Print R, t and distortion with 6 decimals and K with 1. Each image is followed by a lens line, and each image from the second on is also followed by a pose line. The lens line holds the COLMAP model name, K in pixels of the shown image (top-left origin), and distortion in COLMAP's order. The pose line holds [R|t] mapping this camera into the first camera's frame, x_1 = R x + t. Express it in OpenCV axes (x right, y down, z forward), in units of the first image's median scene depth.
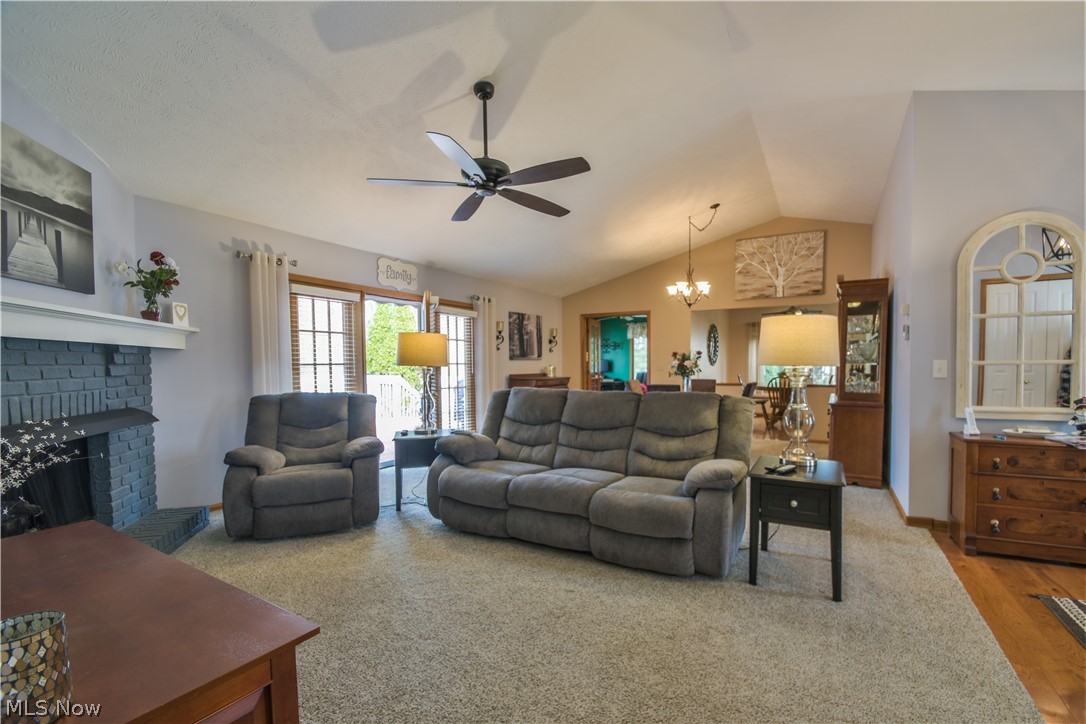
lens RADIAL K [[519.7, 0, 530.0], [0, 519.7, 376.8], [0, 0, 1]] dist [0.043053, -0.000203]
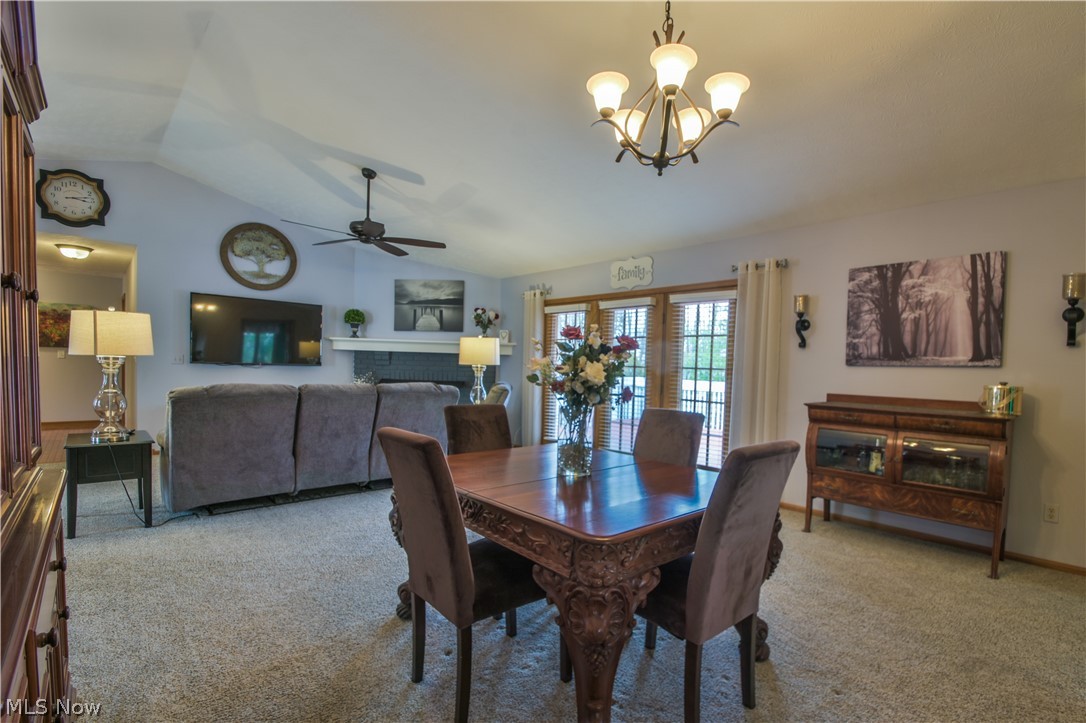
lens RADIAL K [[479.3, 0, 541.6], [0, 479.3, 381.9], [0, 0, 1]] dist [0.000440, -0.000091]
pose [[-0.274561, 0.033340, -0.960991, 0.503064], [-0.049812, 0.997564, 0.048841, -0.025003], [0.960279, 0.061279, -0.272232, 0.863660]]
